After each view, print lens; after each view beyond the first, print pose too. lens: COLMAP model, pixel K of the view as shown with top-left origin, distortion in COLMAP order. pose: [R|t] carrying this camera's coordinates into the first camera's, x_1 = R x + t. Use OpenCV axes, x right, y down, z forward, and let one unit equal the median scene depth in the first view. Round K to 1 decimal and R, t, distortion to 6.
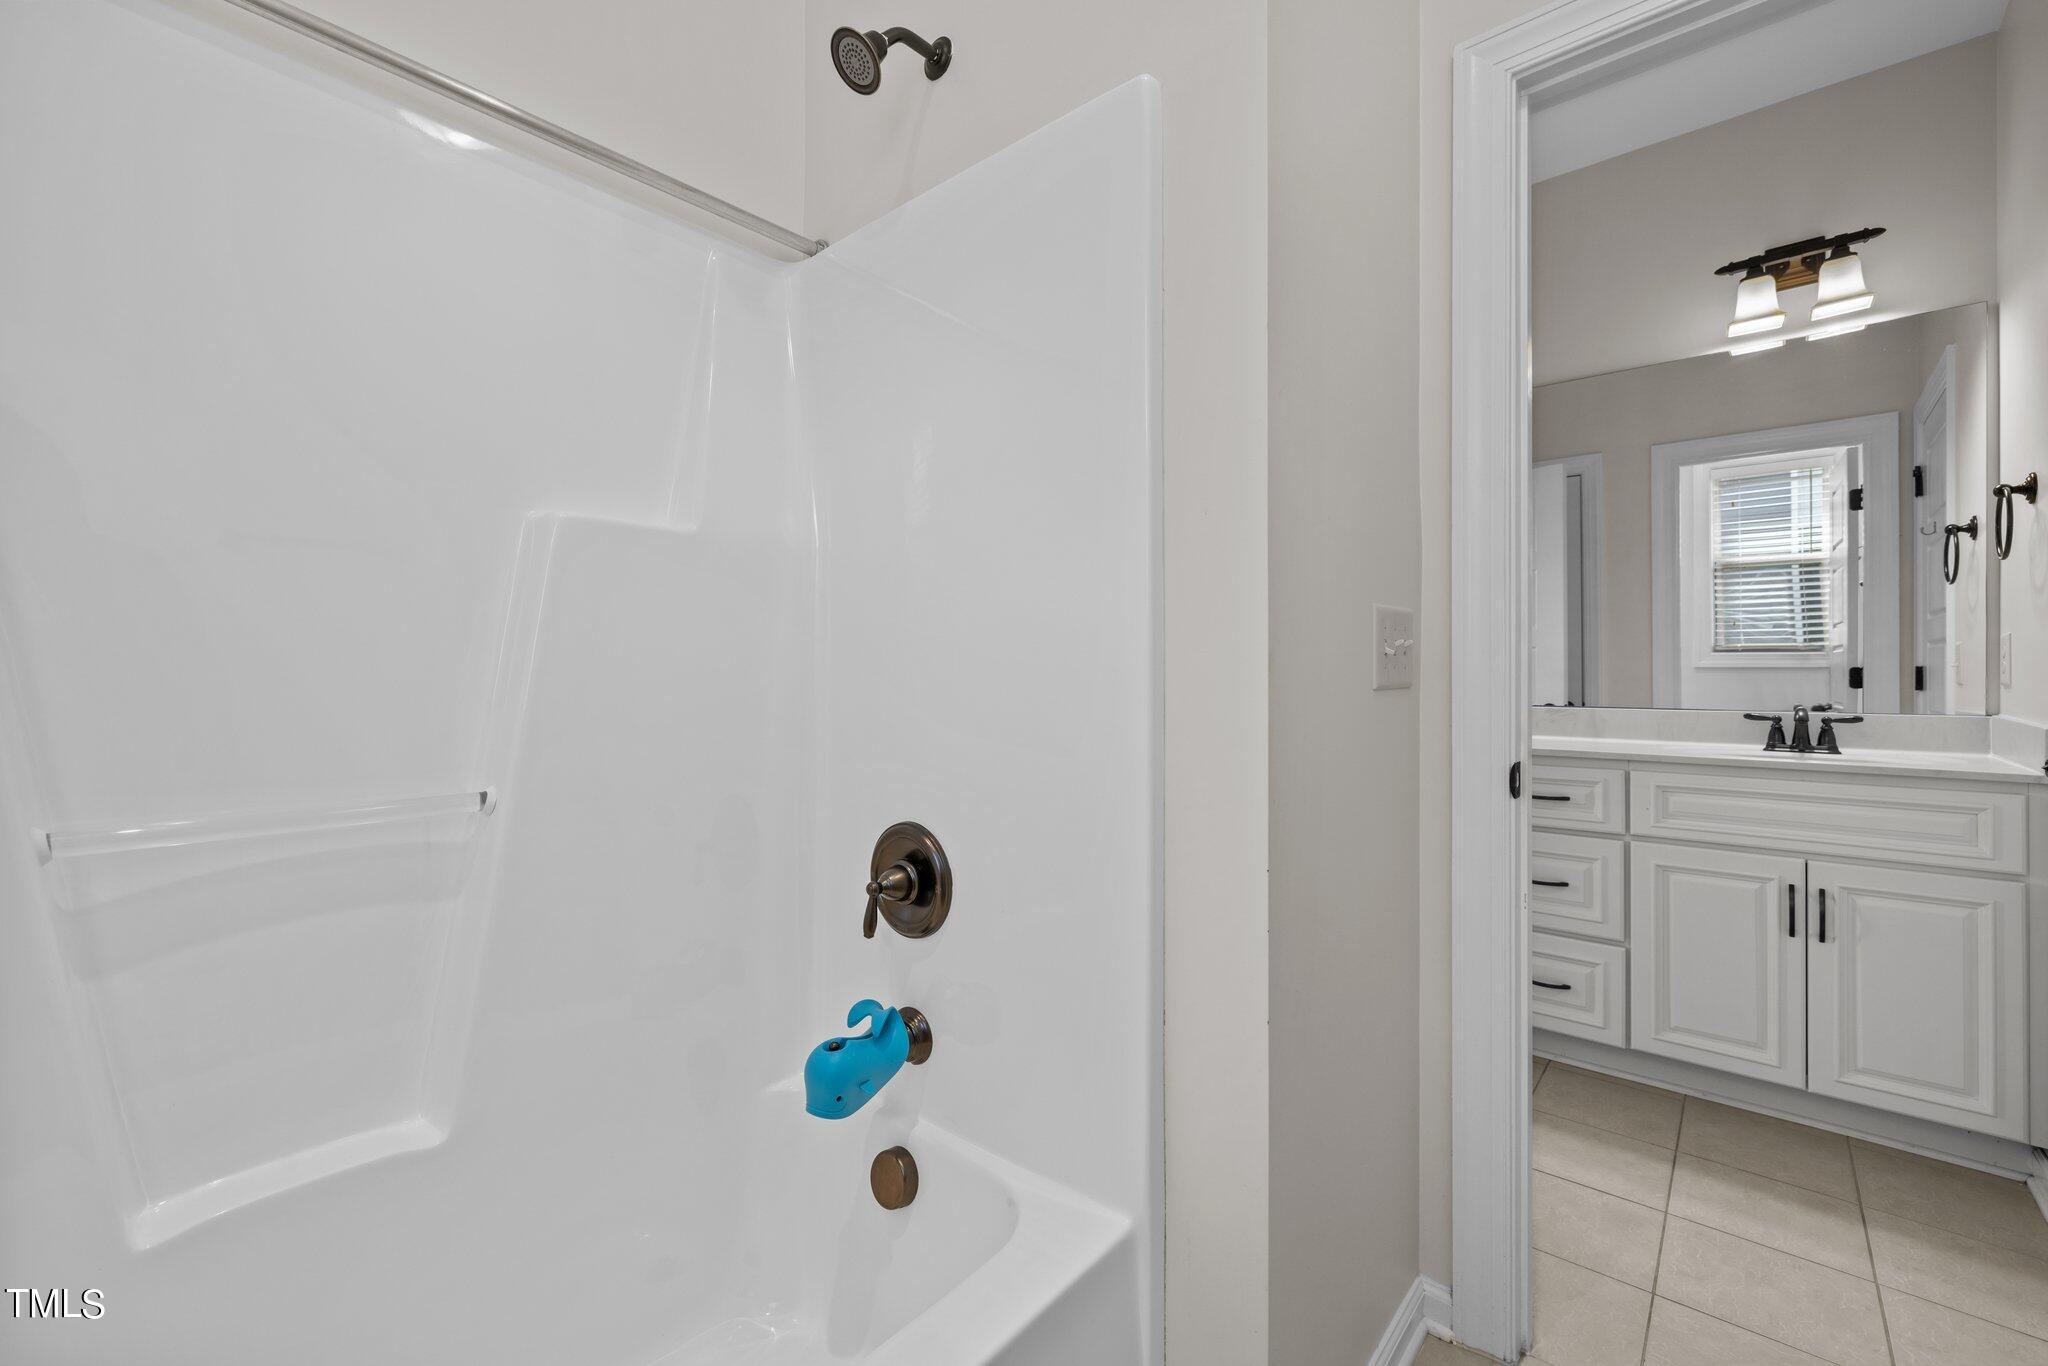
lens RADIAL K [[855.5, 0, 1009.9], [0, 855.5, 663.5], [0, 0, 1]] dist [0.002430, 0.000229]
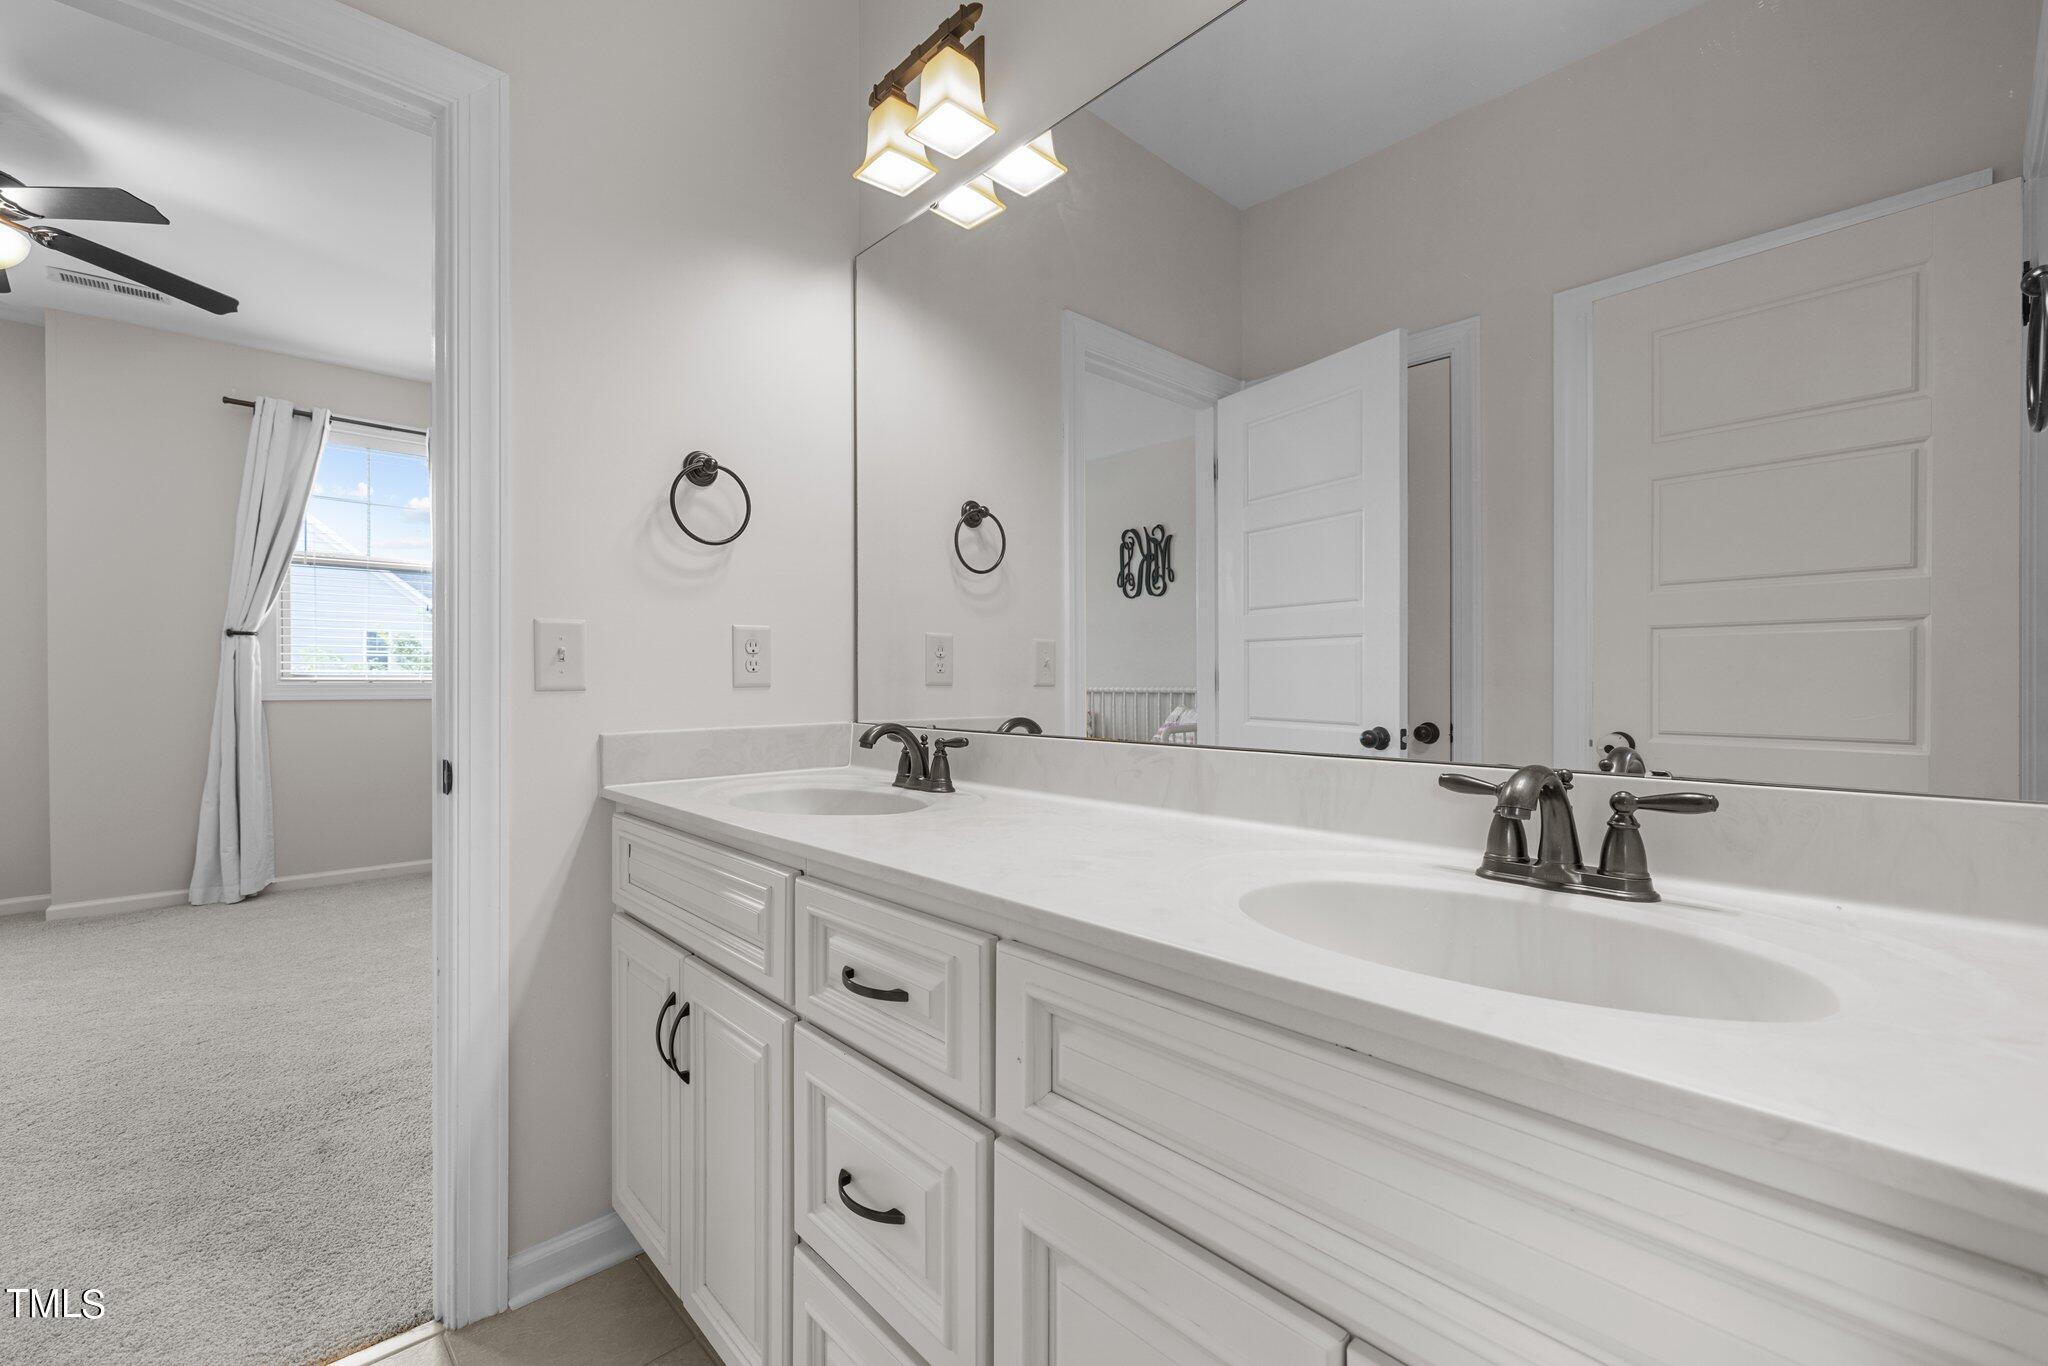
lens RADIAL K [[855.5, 0, 1030.5], [0, 855.5, 686.0], [0, 0, 1]] dist [0.002430, 0.000229]
pose [[0.997241, 0.006977, -0.073907, 0.733691], [-0.006049, 0.999900, 0.012774, 0.015060], [0.073989, -0.012292, 0.997183, 0.628683]]
